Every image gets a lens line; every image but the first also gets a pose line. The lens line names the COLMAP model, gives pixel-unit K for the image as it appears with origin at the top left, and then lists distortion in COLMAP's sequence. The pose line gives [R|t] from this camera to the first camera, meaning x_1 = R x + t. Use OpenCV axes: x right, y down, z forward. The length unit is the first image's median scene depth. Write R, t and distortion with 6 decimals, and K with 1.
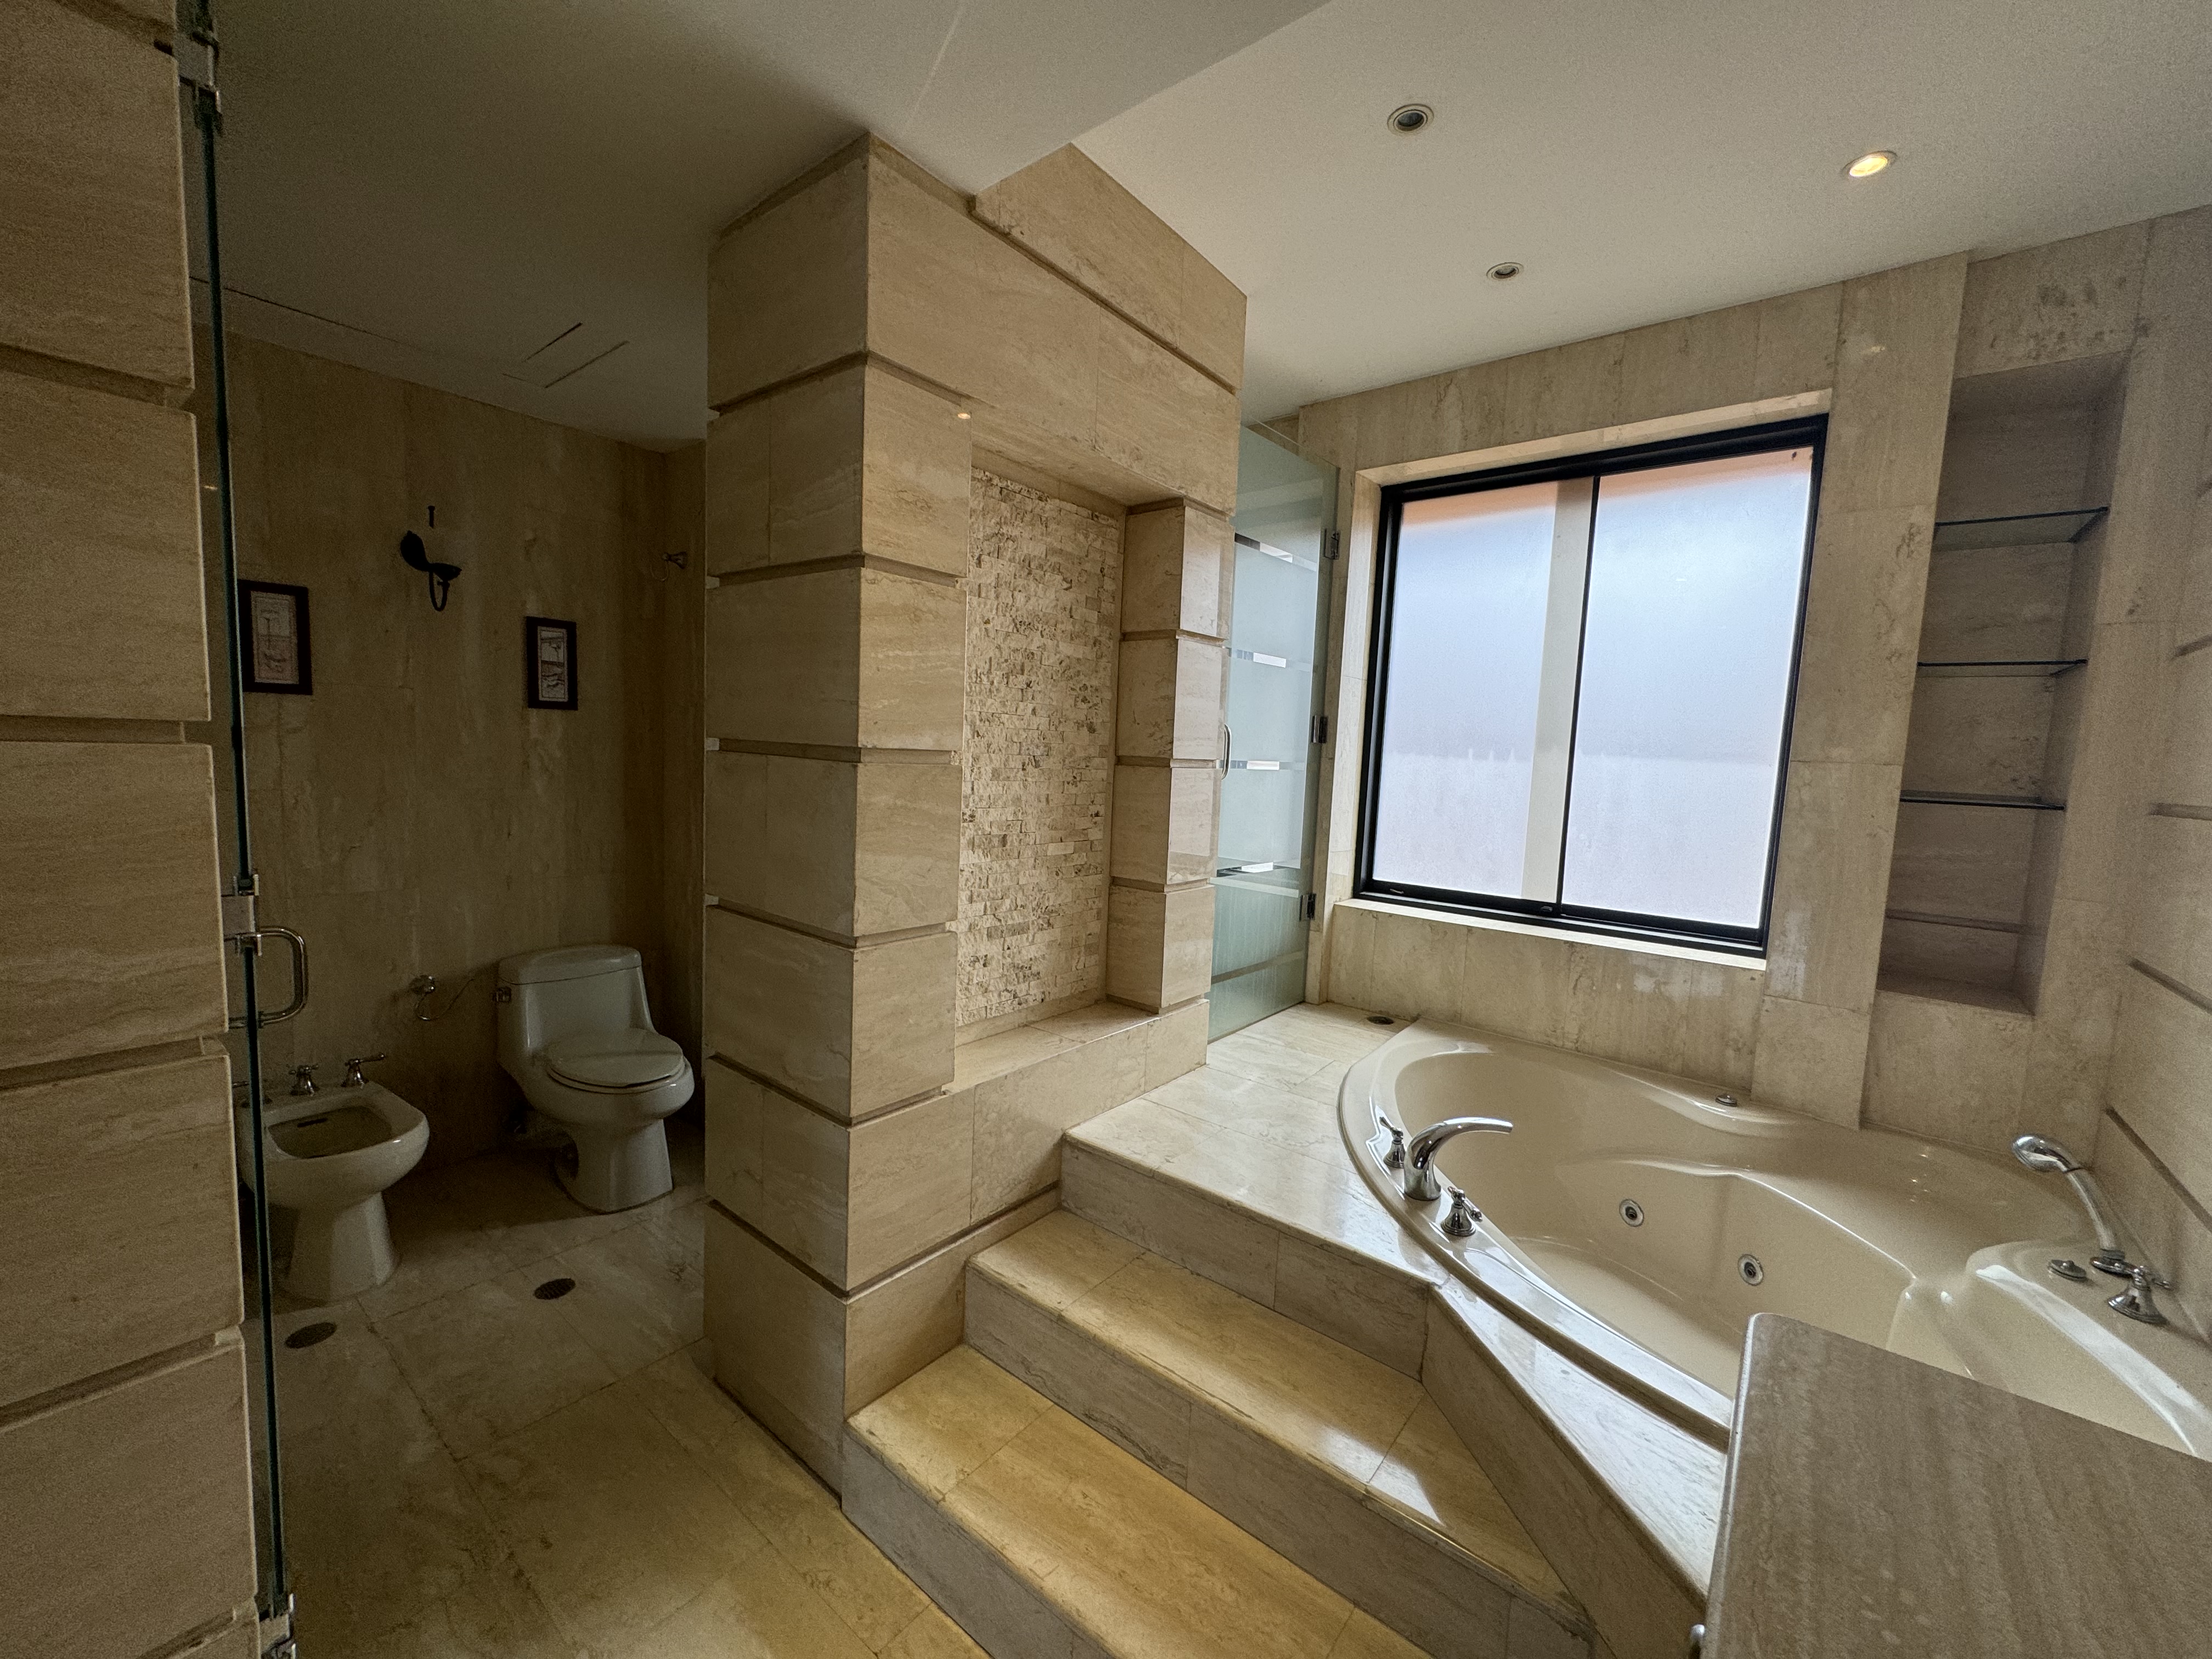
lens RADIAL K [[886.8, 0, 1106.7], [0, 886.8, 830.0], [0, 0, 1]] dist [0.000228, 0.000448]
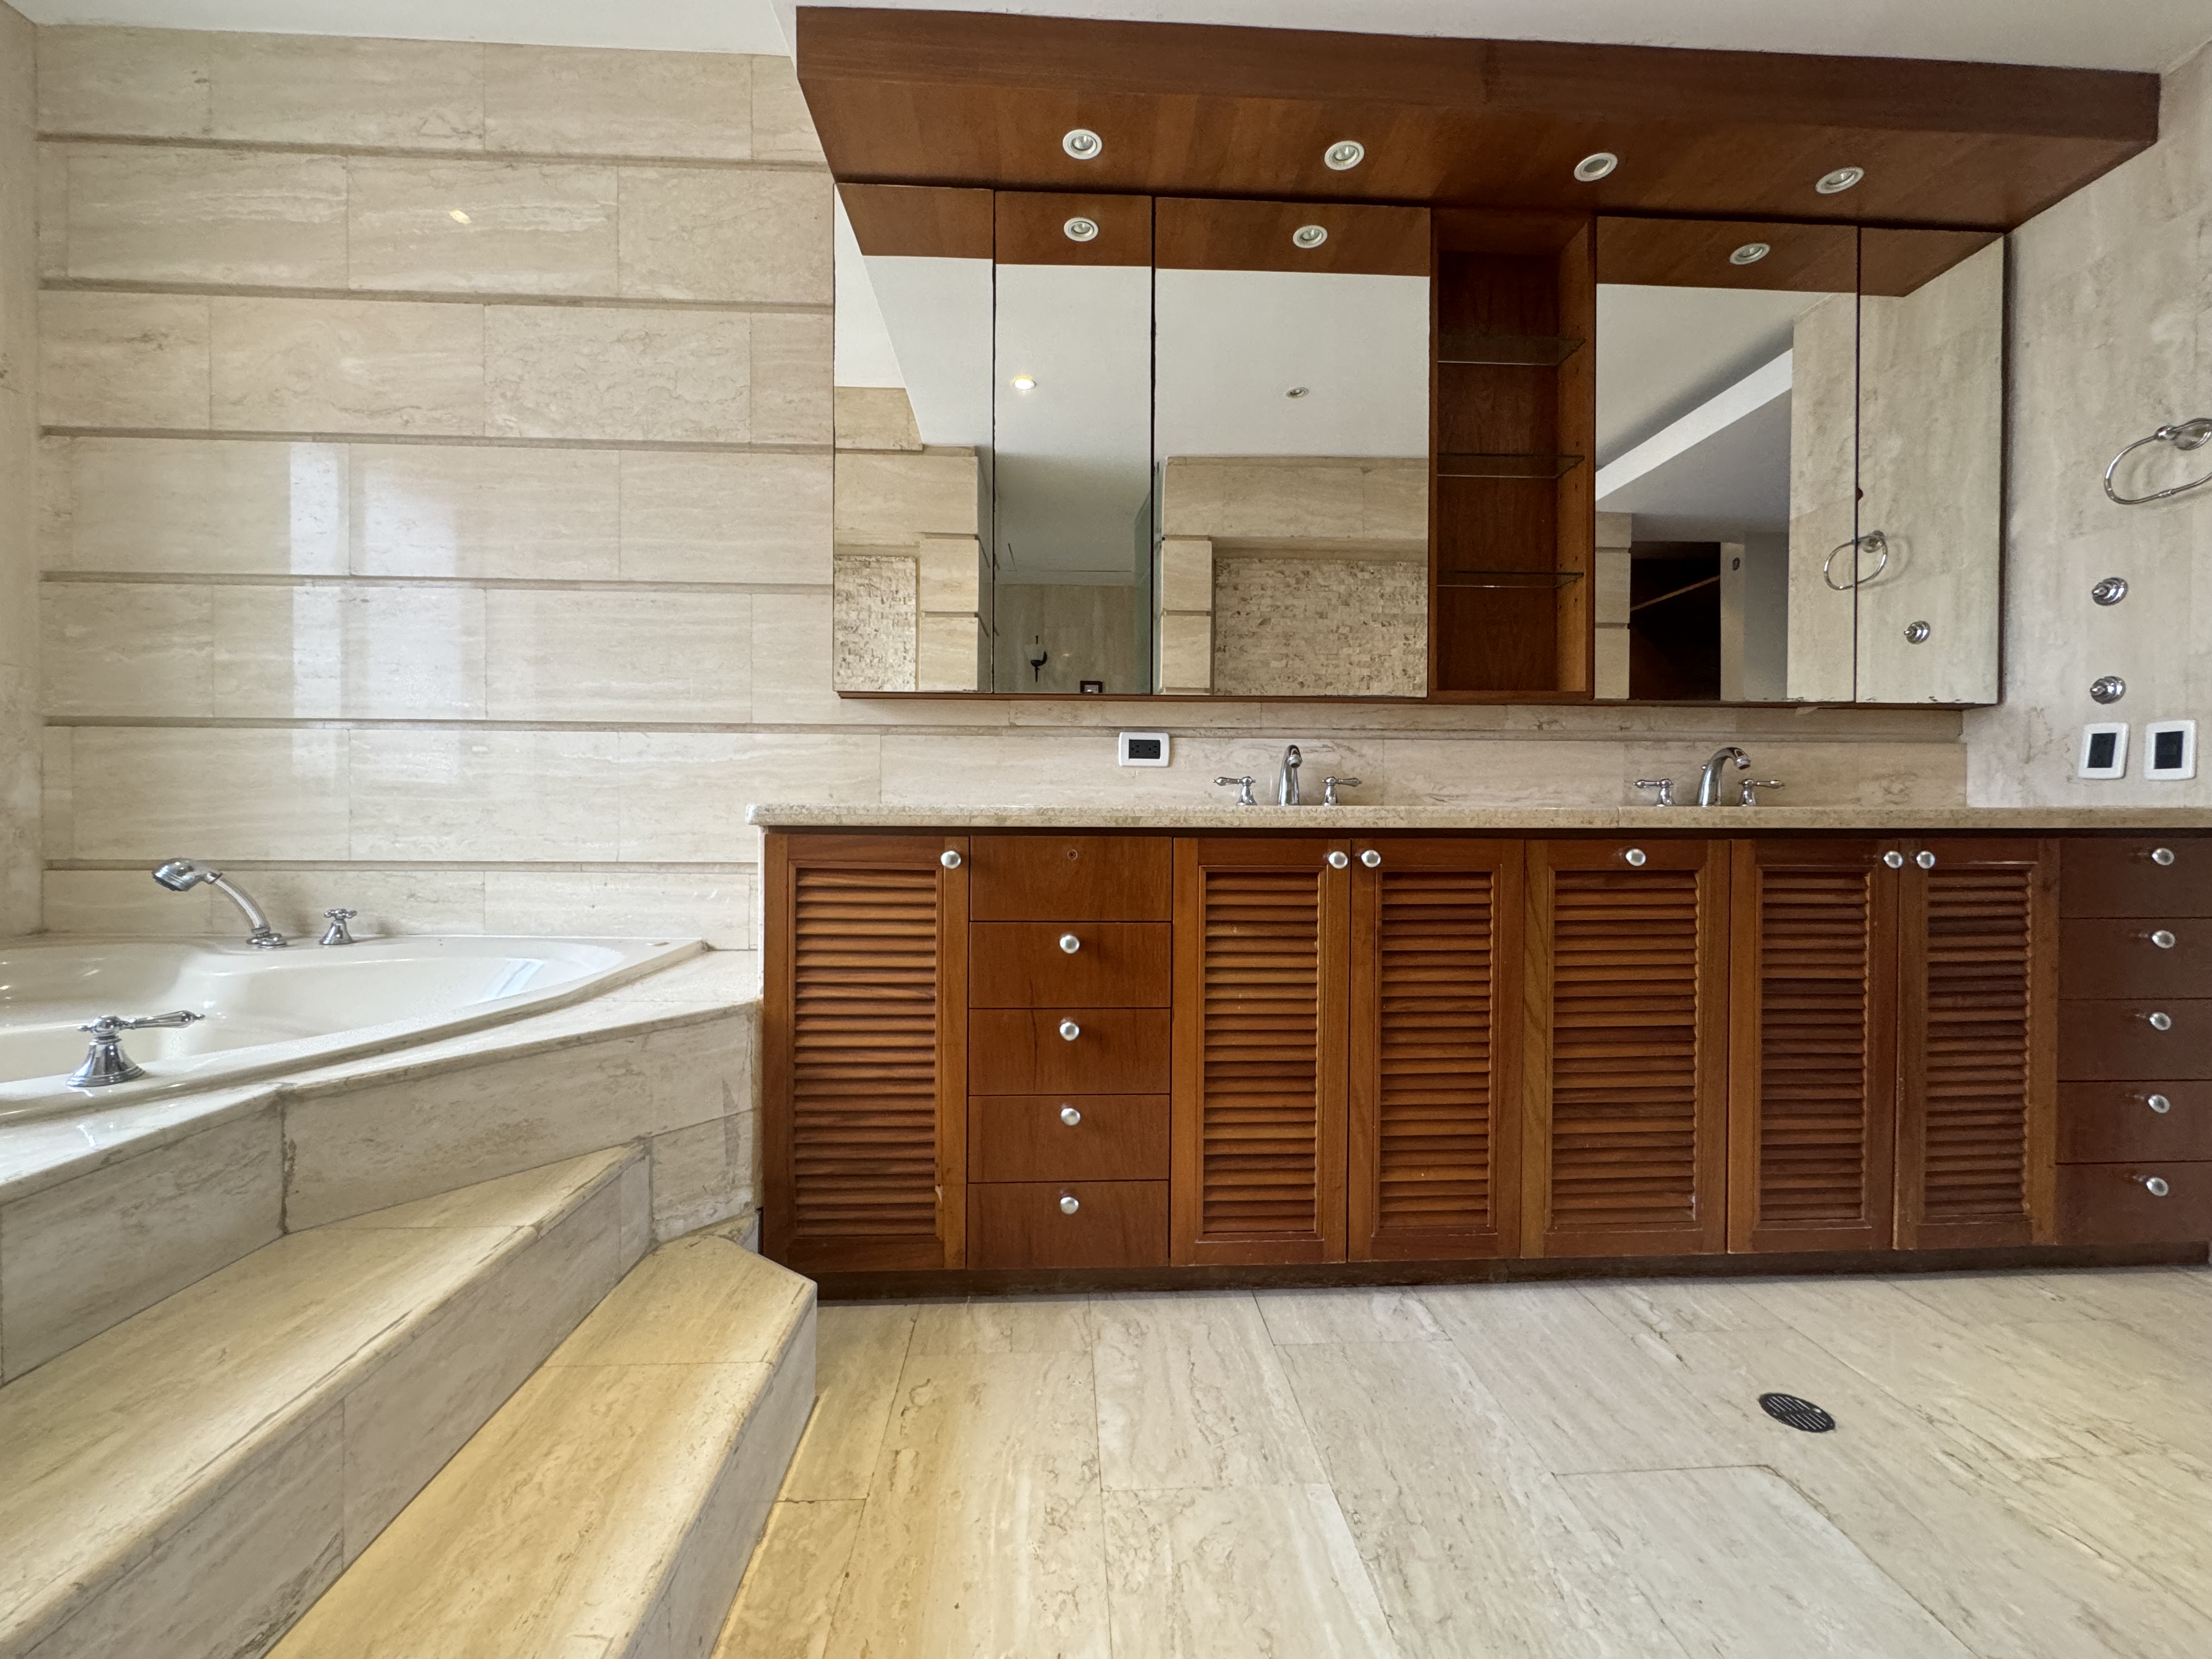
lens RADIAL K [[886.8, 0, 1106.6], [0, 886.8, 825.7], [0, 0, 1]] dist [0.000228, 0.000448]
pose [[-0.663662, -0.053136, 0.746143, -0.553937], [0.039168, 0.993637, 0.105600, 0.246386], [-0.747006, 0.099307, -0.657358, 0.911327]]
